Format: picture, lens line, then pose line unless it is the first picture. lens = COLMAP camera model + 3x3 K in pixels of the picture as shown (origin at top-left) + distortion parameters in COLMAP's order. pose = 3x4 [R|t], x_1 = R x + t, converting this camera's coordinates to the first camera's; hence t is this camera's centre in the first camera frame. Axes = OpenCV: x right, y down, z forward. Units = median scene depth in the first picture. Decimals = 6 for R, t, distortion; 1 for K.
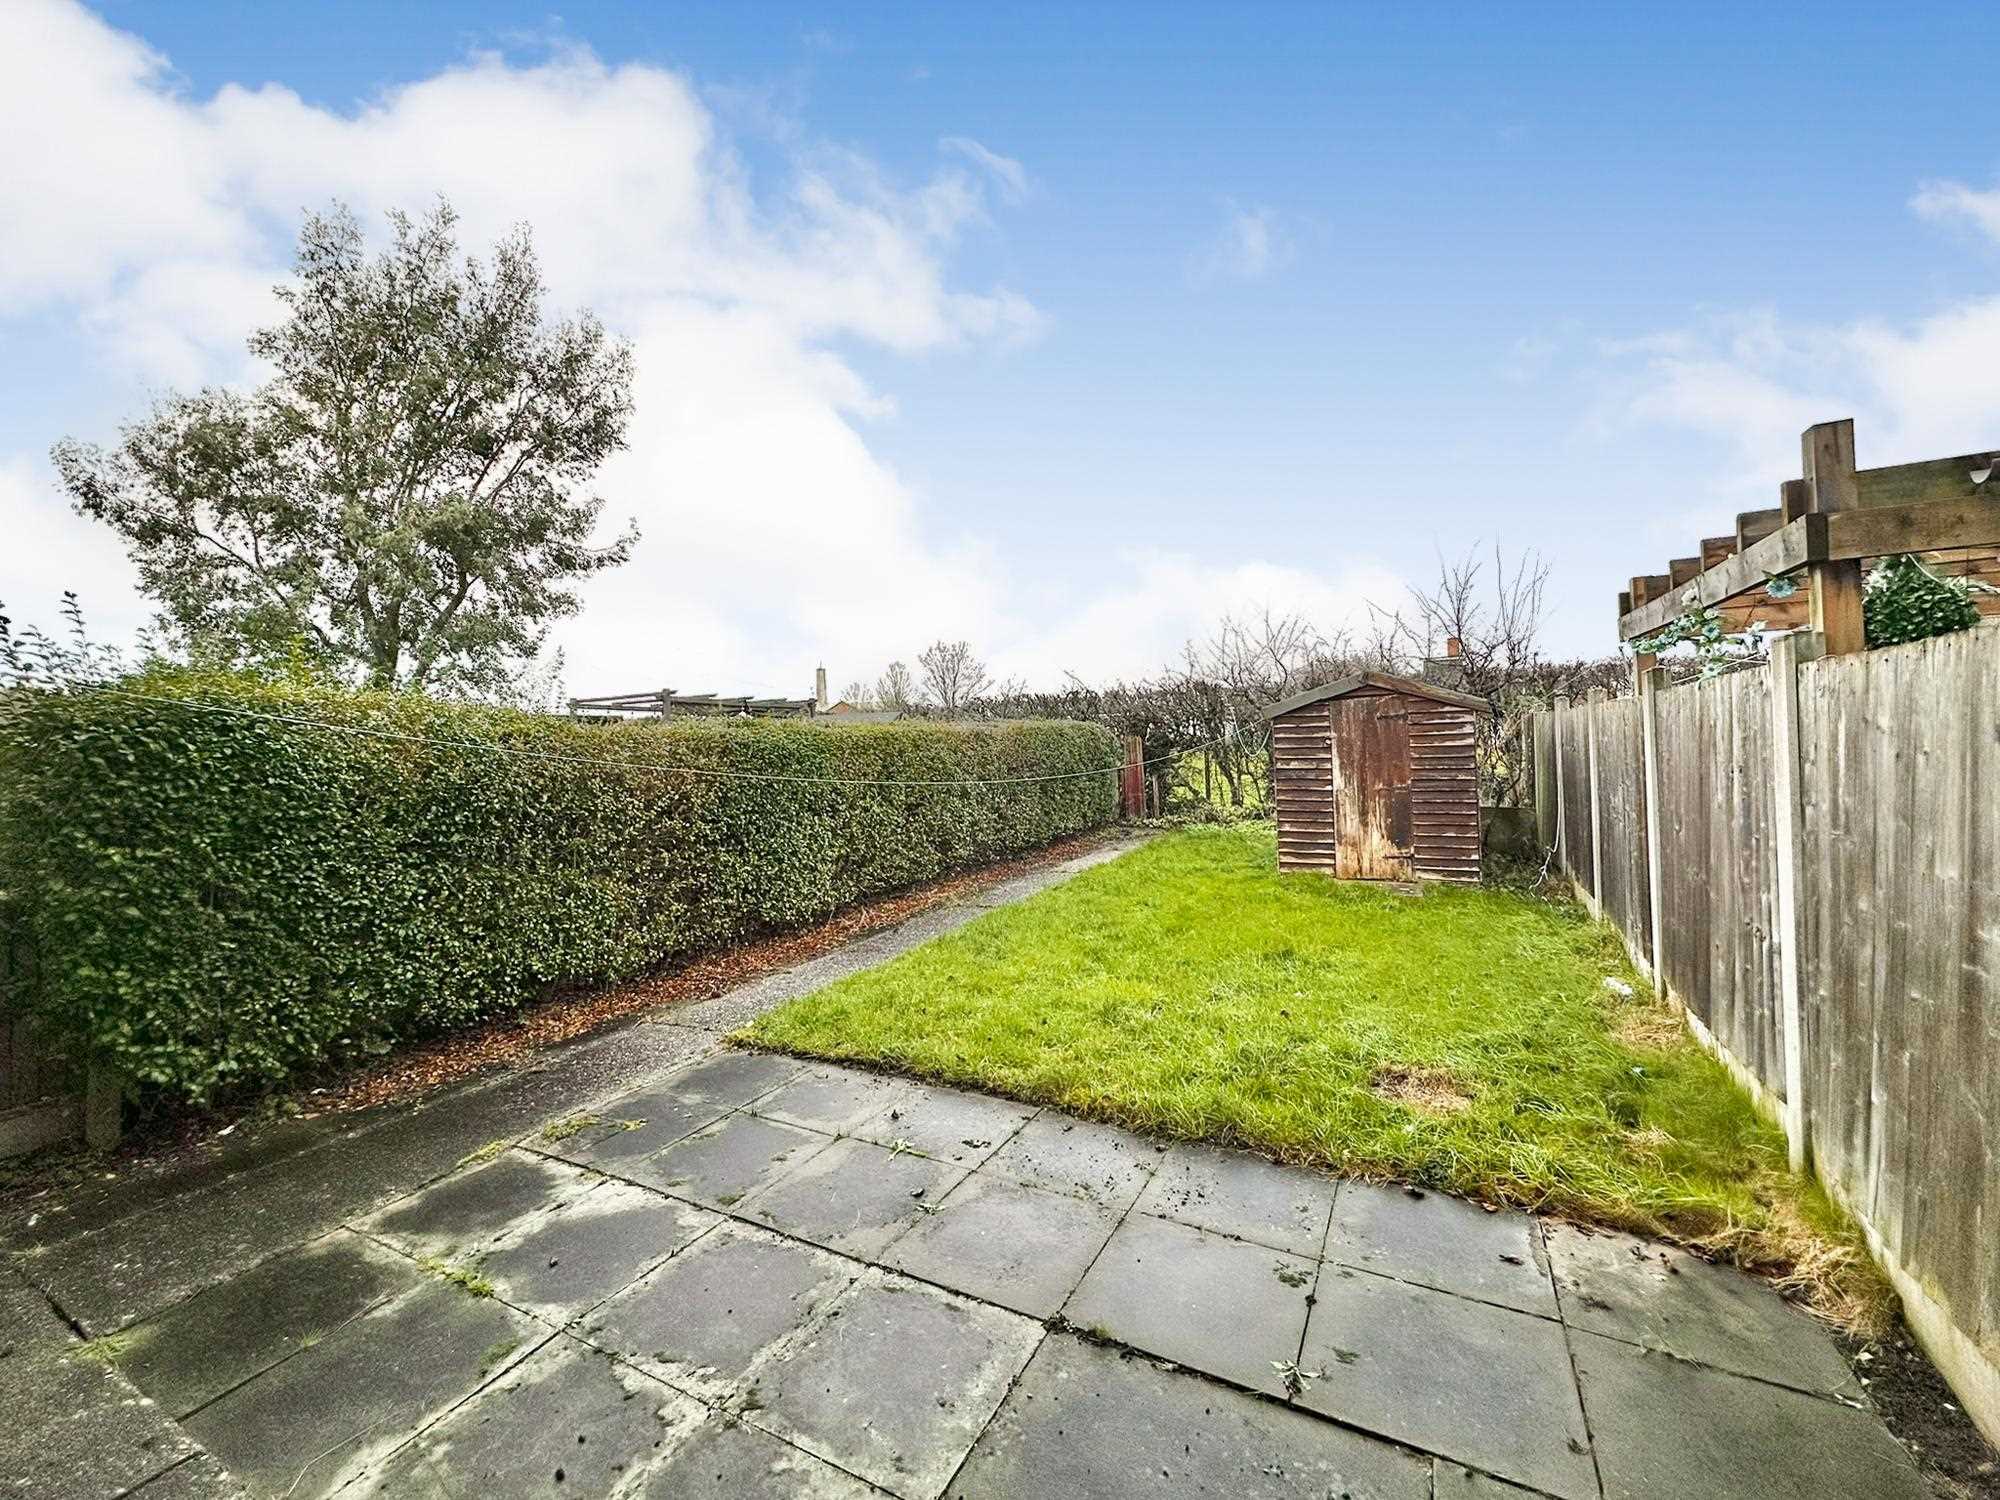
lens RADIAL K [[803.7, 0, 998.0], [0, 803.7, 752.5], [0, 0, 1]] dist [-0.005346, 0.000265]
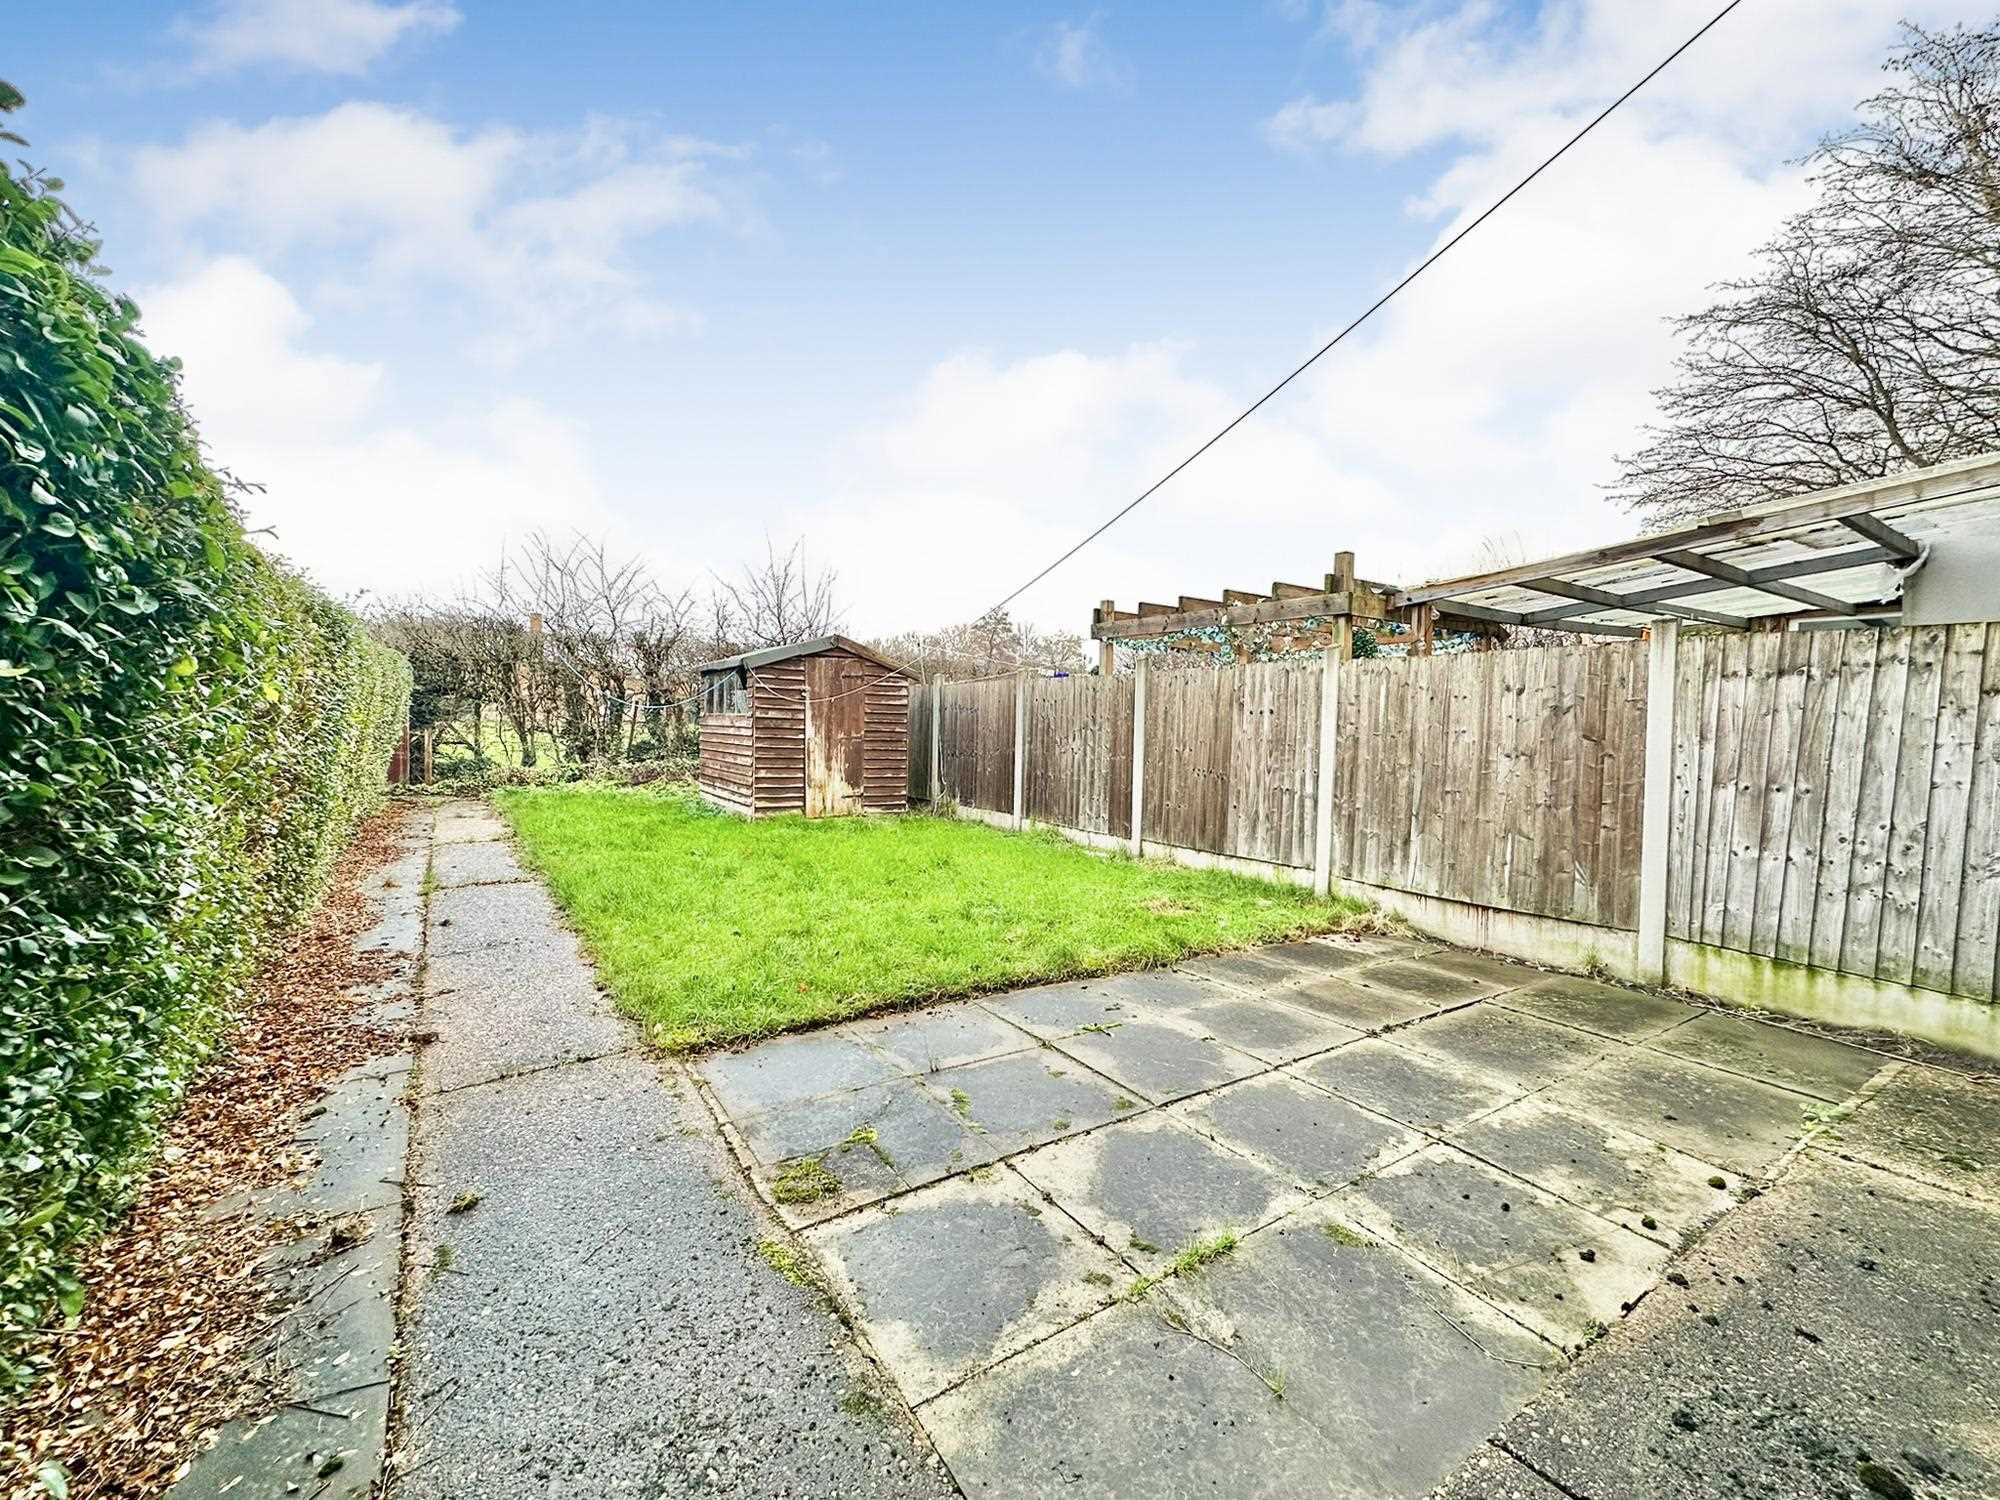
lens RADIAL K [[803.7, 0, 998.3], [0, 803.7, 755.6], [0, 0, 1]] dist [-0.005346, 0.000265]
pose [[0.483720, 0.008092, 0.875186, -0.429016], [-0.036053, 0.999293, 0.010687, 0.049913], [-0.874480, -0.036722, 0.483669, 0.239042]]
